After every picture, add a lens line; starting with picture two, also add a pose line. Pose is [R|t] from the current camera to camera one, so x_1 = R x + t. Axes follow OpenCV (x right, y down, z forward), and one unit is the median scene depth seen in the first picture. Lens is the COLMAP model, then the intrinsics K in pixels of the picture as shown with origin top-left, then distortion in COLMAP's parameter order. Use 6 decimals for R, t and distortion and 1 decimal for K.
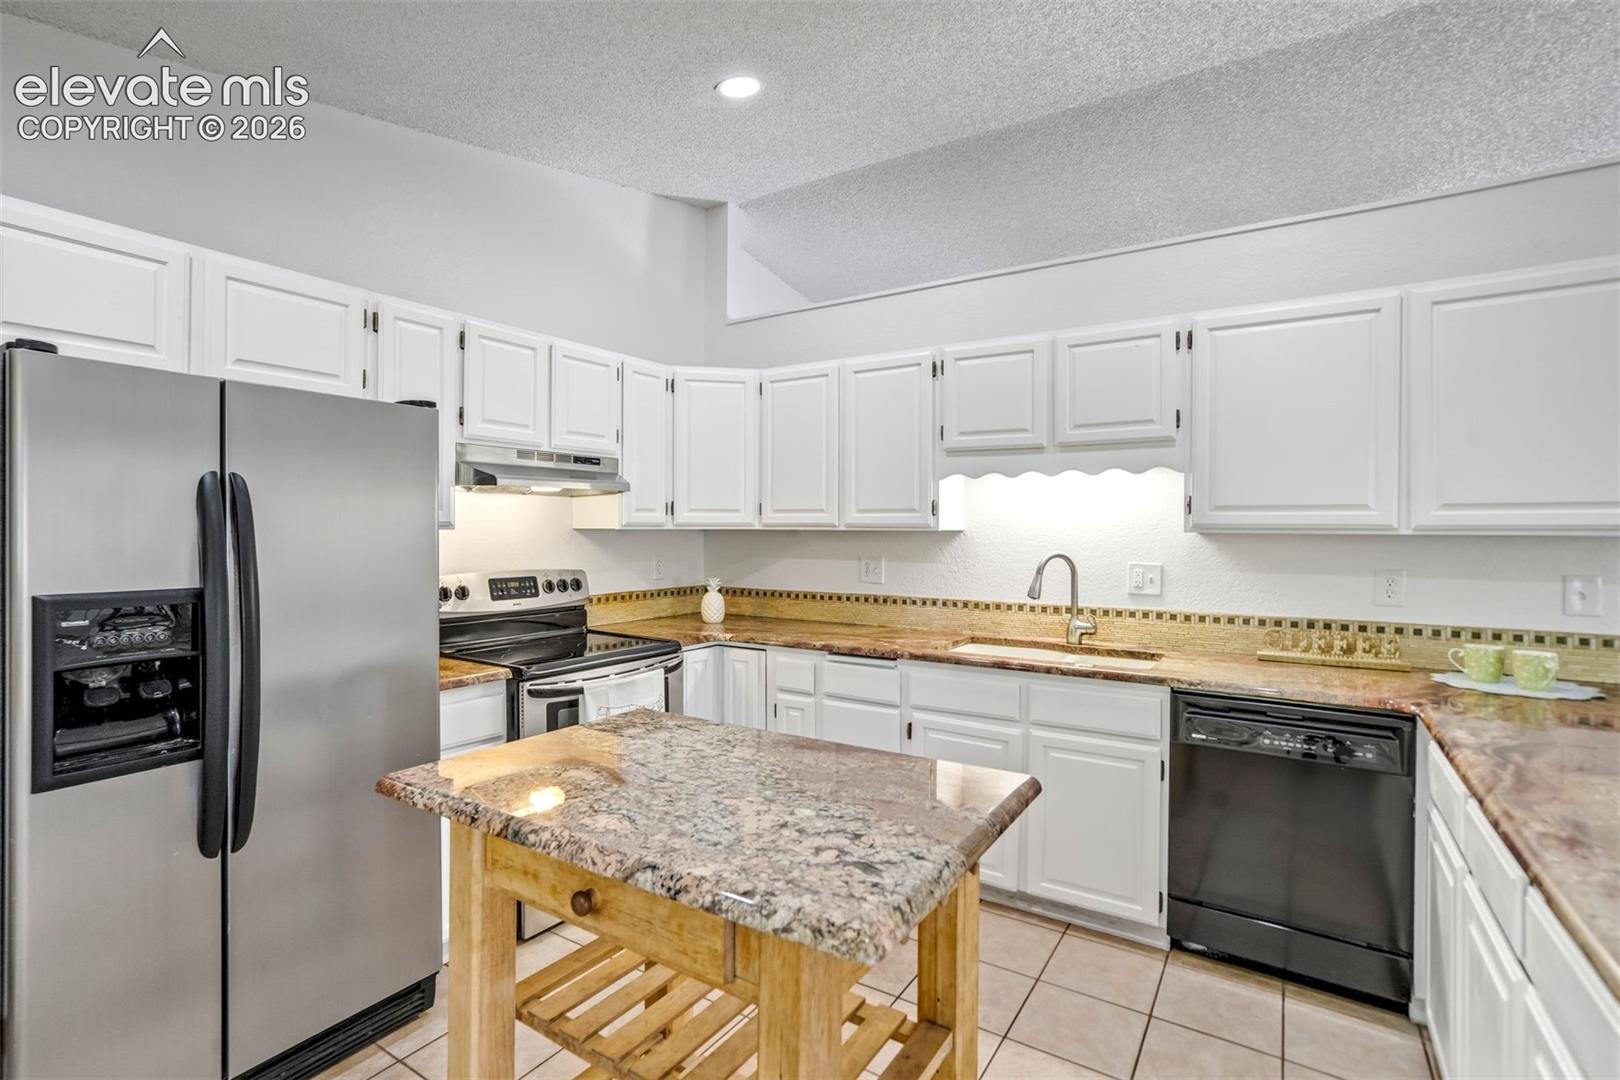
lens RADIAL K [[762.0, 0, 803.2], [0, 762.0, 533.6], [0, 0, 1]] dist [-0.047424, 0.027226]
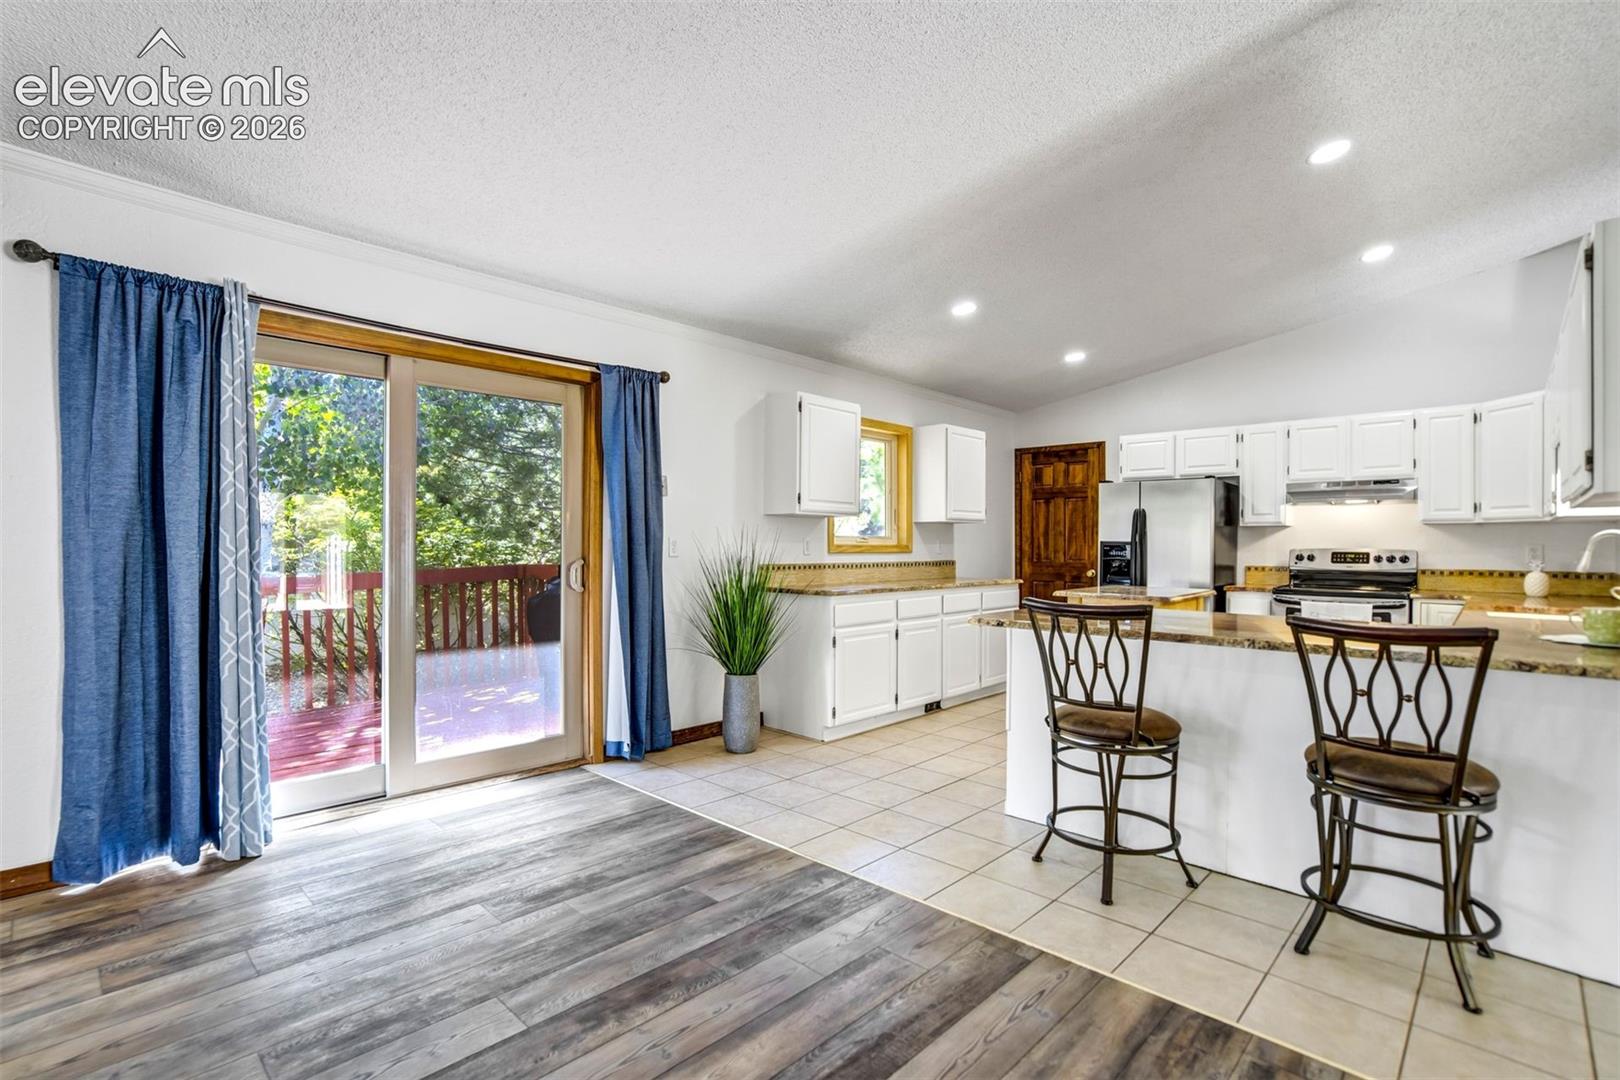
lens RADIAL K [[762.0, 0, 803.2], [0, 762.0, 533.6], [0, 0, 1]] dist [-0.047424, 0.027226]
pose [[-0.176550, -0.018112, -0.984125, 1.669034], [-0.013525, 0.999781, -0.015974, 0.063777], [0.984199, 0.010490, -0.176756, 0.048102]]
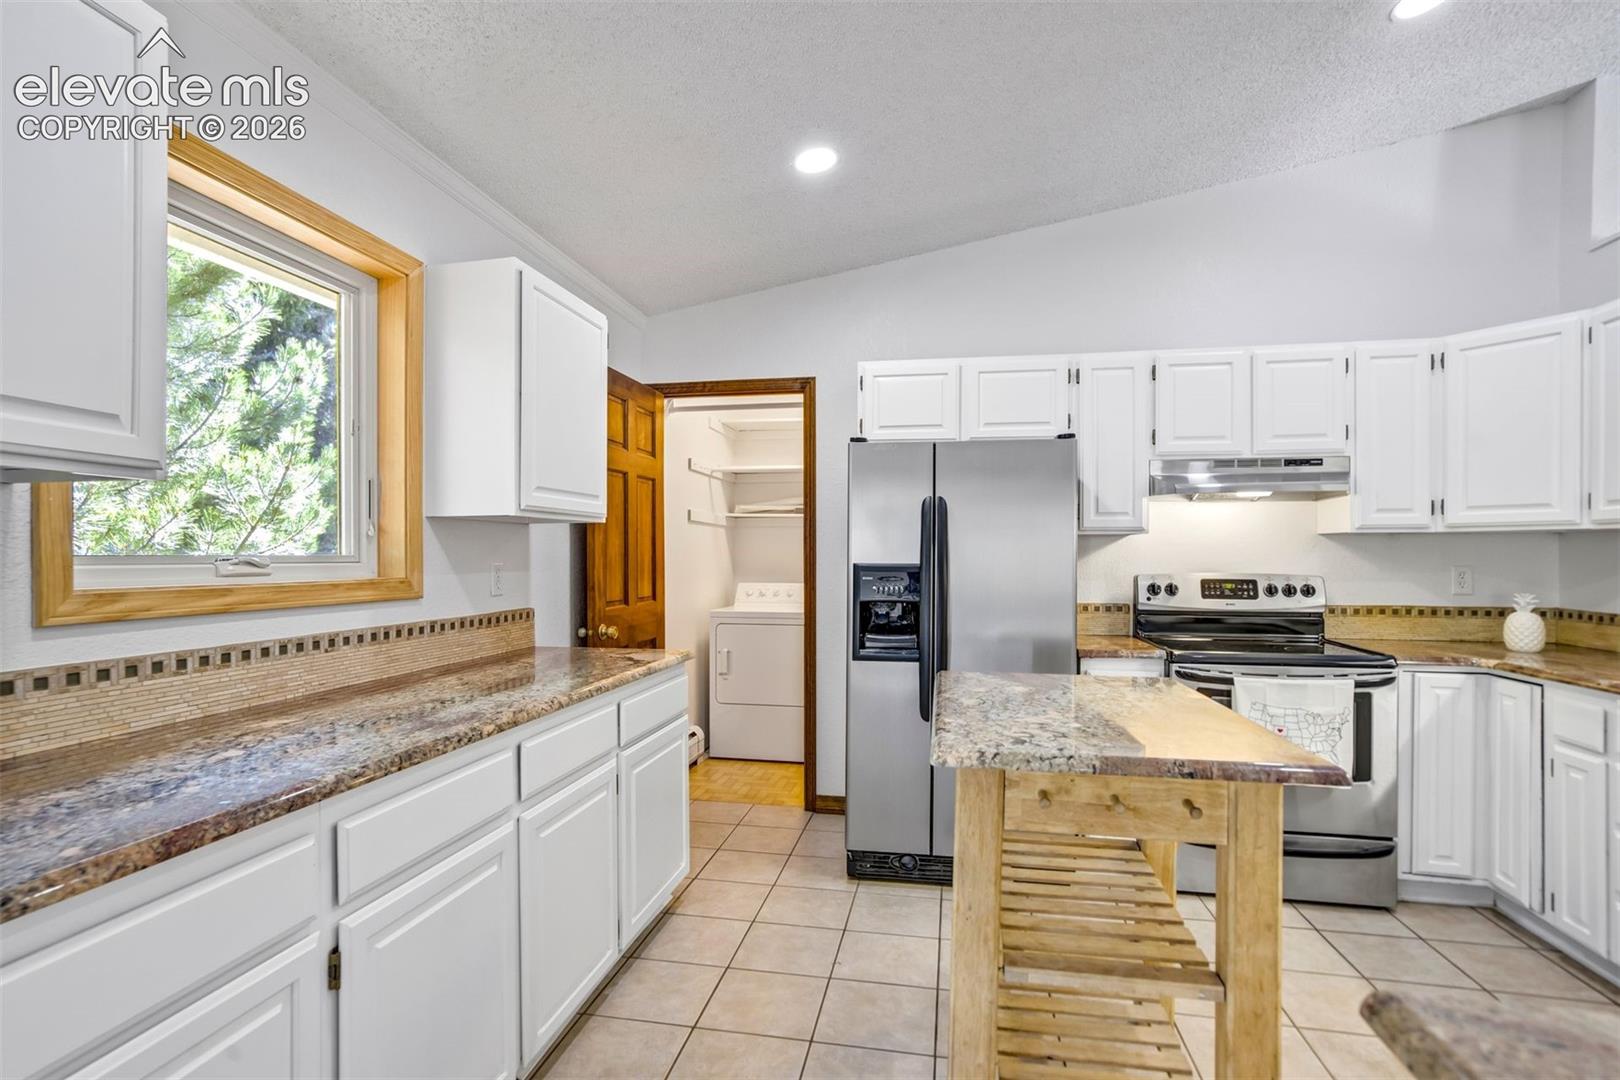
lens RADIAL K [[793.3, 0, 810.0], [0, 793.3, 553.4], [0, 0, 1]] dist [-0.025868, 0.021832]
pose [[0.388684, -0.005566, -0.921354, 0.437649], [-0.006232, 0.999943, -0.008670, 0.036970], [0.921350, 0.009112, 0.388627, 0.024428]]
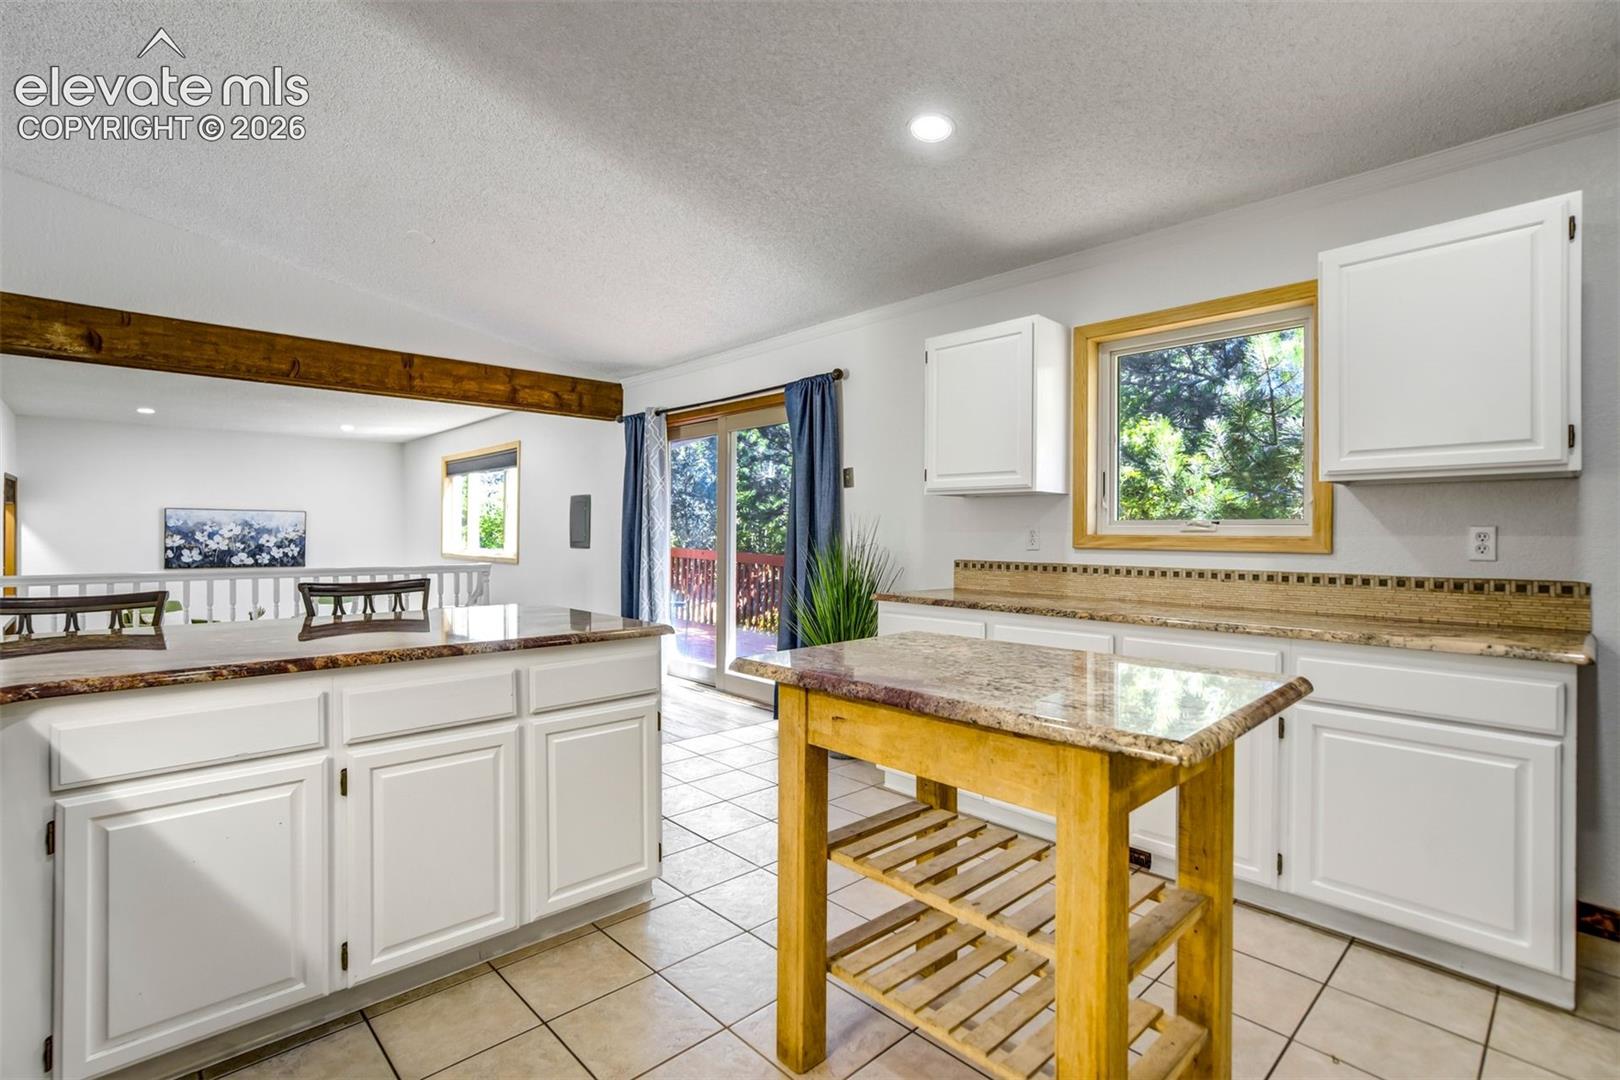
lens RADIAL K [[762.0, 0, 803.2], [0, 762.0, 533.6], [0, 0, 1]] dist [-0.047424, 0.027226]
pose [[-0.970198, -0.008669, 0.242159, -0.053064], [-0.006782, 0.999940, 0.008627, 0.049340], [-0.242219, 0.006728, -0.970198, 1.036401]]
